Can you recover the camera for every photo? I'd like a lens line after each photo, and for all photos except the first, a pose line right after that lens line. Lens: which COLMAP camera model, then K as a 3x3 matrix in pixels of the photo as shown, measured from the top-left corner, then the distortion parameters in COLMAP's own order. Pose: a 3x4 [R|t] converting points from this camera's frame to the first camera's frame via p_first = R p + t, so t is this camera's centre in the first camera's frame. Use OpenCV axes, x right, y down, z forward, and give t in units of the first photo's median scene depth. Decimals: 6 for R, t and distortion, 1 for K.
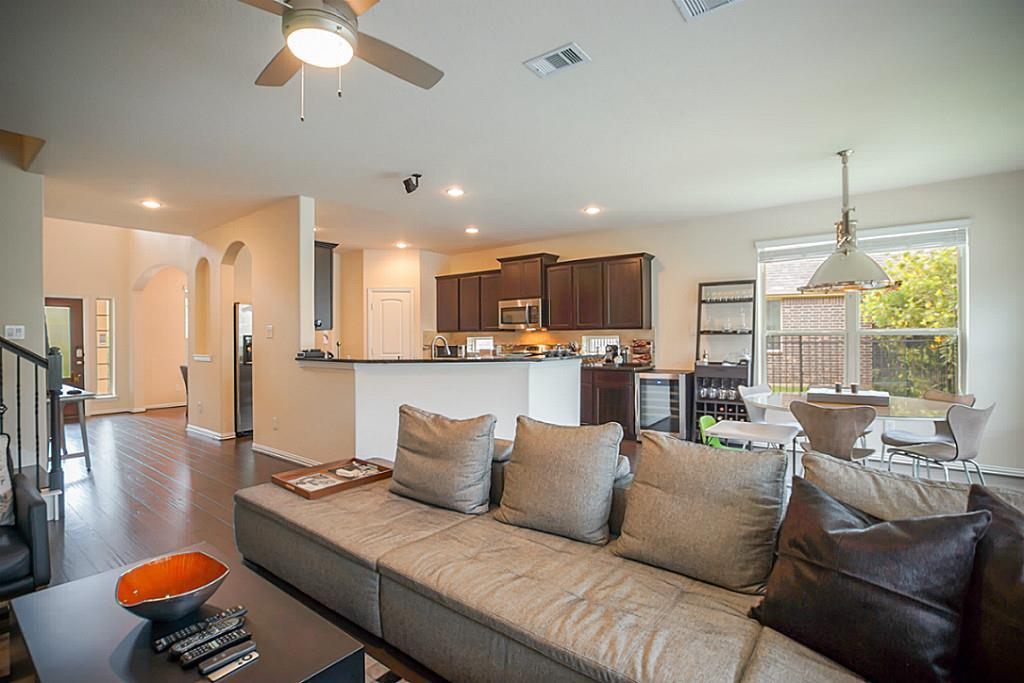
lens RADIAL K [[488.2, 0, 502.1], [0, 488.2, 341.0], [0, 0, 1]] dist [-0.061749, 0.025207]
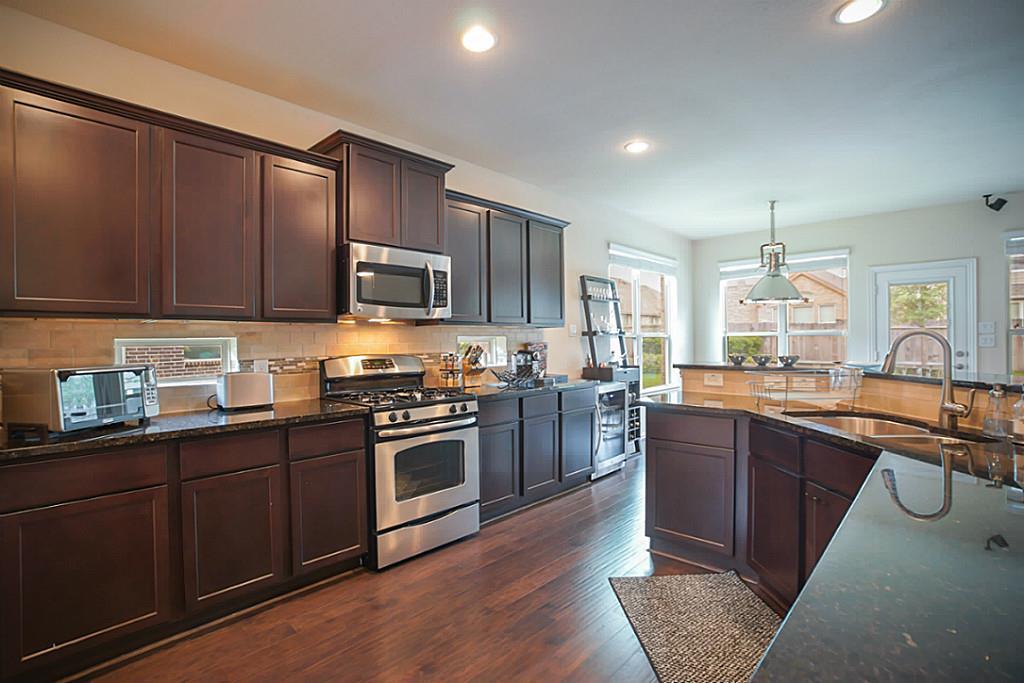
lens RADIAL K [[488.2, 0, 502.1], [0, 488.2, 341.0], [0, 0, 1]] dist [-0.061749, 0.025207]
pose [[0.086191, 0.002552, 0.996275, -0.468138], [0.012724, 0.999912, -0.003662, -0.002771], [-0.996197, 0.012992, 0.086151, 1.091298]]
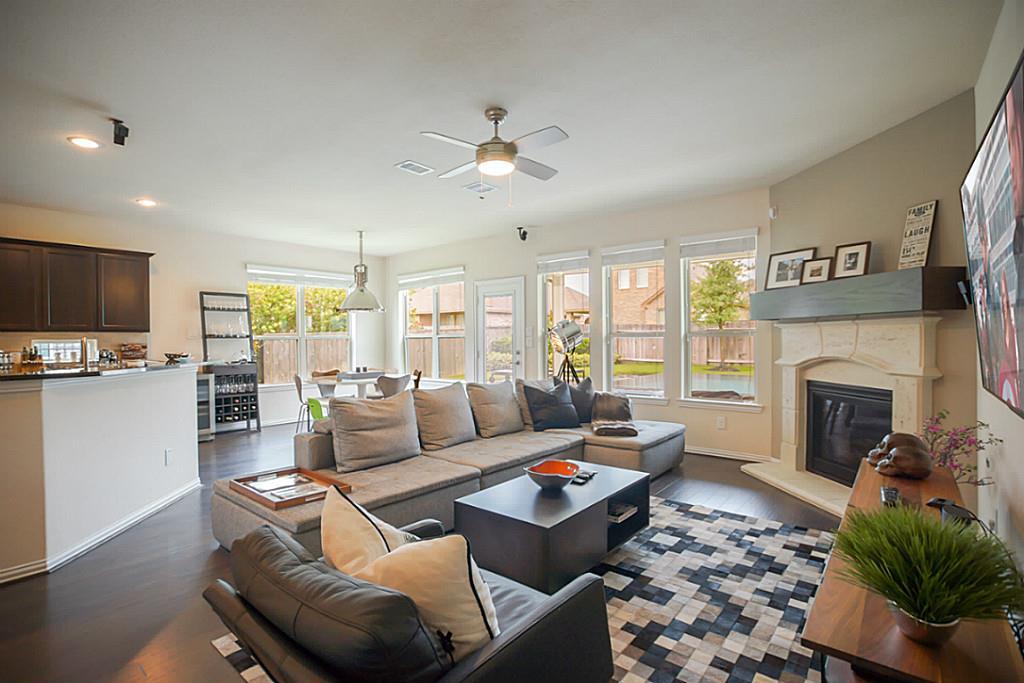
lens RADIAL K [[488.2, 0, 502.1], [0, 488.2, 341.0], [0, 0, 1]] dist [-0.061749, 0.025207]
pose [[0.026487, 0.001030, 0.999649, -0.667528], [0.012726, 0.999918, -0.001368, 0.003294], [-0.999568, 0.012758, 0.026472, 0.297016]]
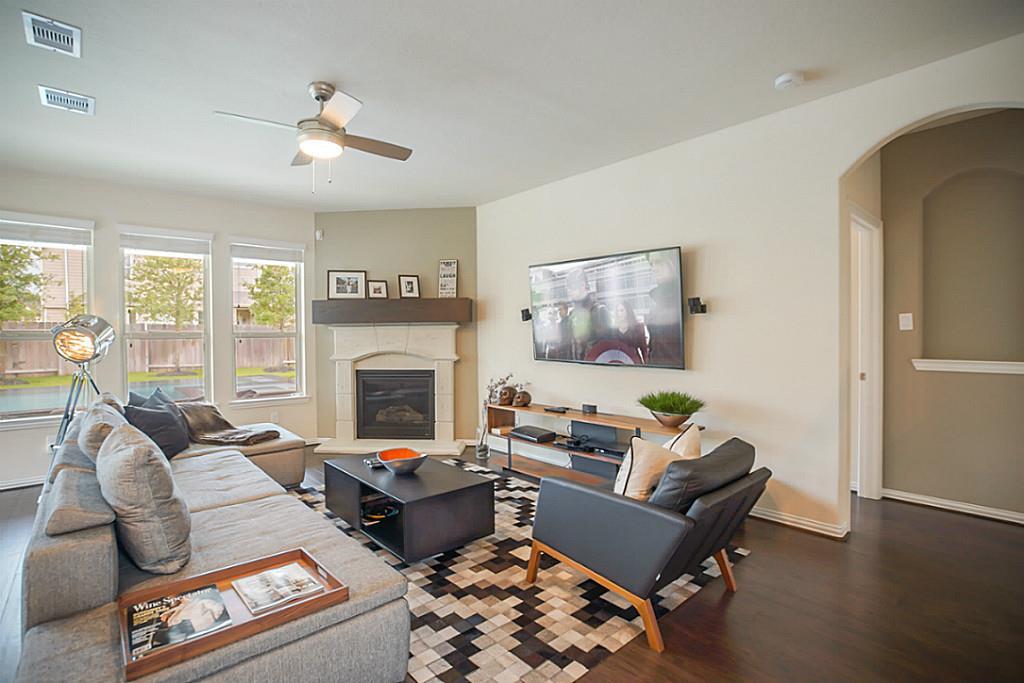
lens RADIAL K [[488.2, 0, 502.1], [0, 488.2, 341.0], [0, 0, 1]] dist [-0.061749, 0.025207]
pose [[-0.984162, 0.013825, 0.176733, -0.385752], [0.016985, 0.999722, 0.016379, -0.002087], [-0.176457, 0.019121, -0.984123, 0.764358]]
